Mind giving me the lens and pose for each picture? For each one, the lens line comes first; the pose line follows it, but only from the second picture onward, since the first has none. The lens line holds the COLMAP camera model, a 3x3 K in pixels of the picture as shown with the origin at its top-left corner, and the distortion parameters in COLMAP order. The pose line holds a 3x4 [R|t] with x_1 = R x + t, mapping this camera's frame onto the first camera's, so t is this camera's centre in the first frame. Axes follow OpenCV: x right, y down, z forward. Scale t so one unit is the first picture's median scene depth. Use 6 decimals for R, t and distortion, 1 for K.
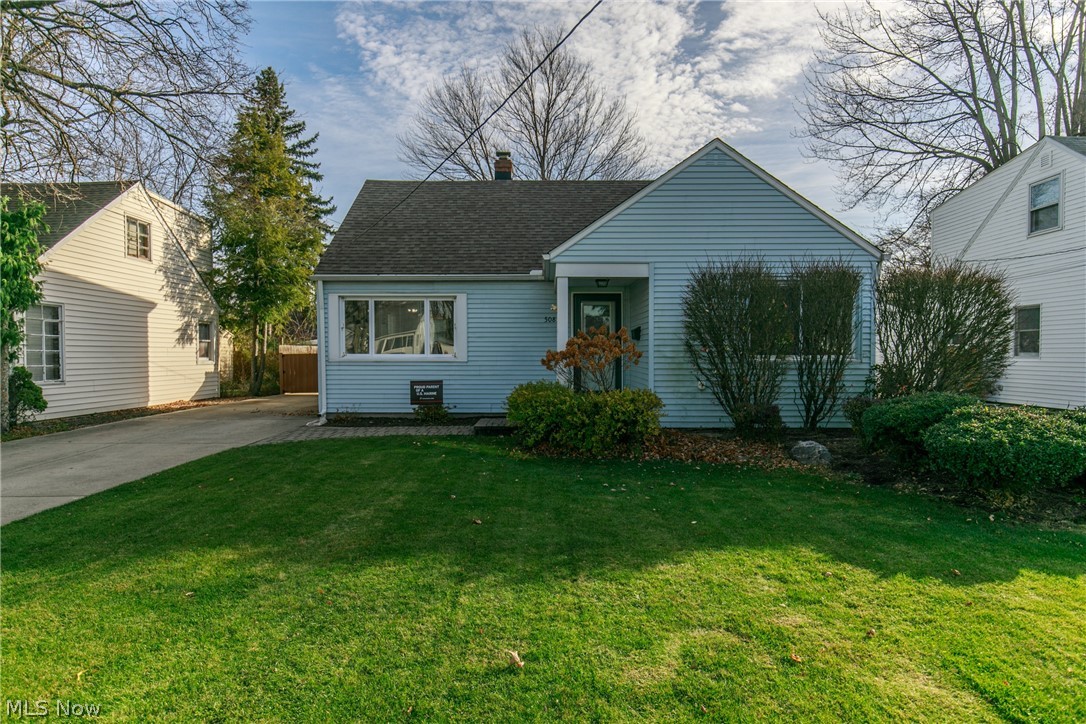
lens RADIAL K [[649.0, 0, 544.5], [0, 649.0, 360.3], [0, 0, 1]] dist [0.001112, 0.000077]
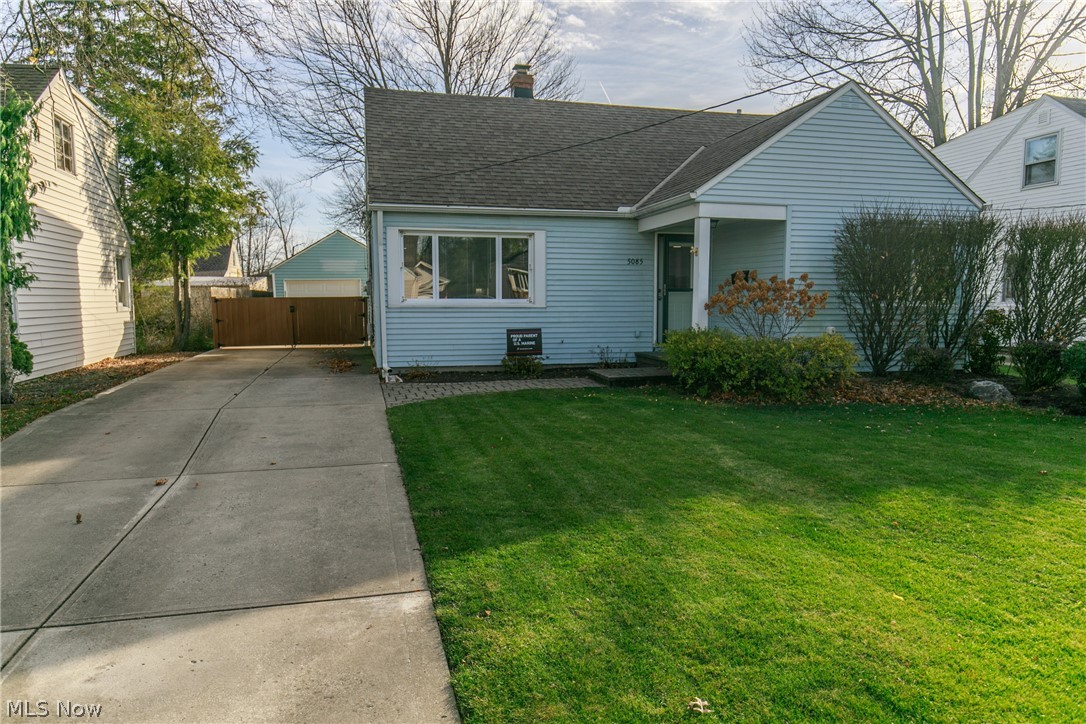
lens RADIAL K [[752.2, 0, 543.2], [0, 752.2, 364.7], [0, 0, 1]] dist [-0.004008, 0.001549]
pose [[0.965919, -0.020649, 0.258018, -0.397486], [0.000552, 0.996975, 0.077721, 0.000112], [-0.258843, -0.074930, 0.963009, -0.006257]]
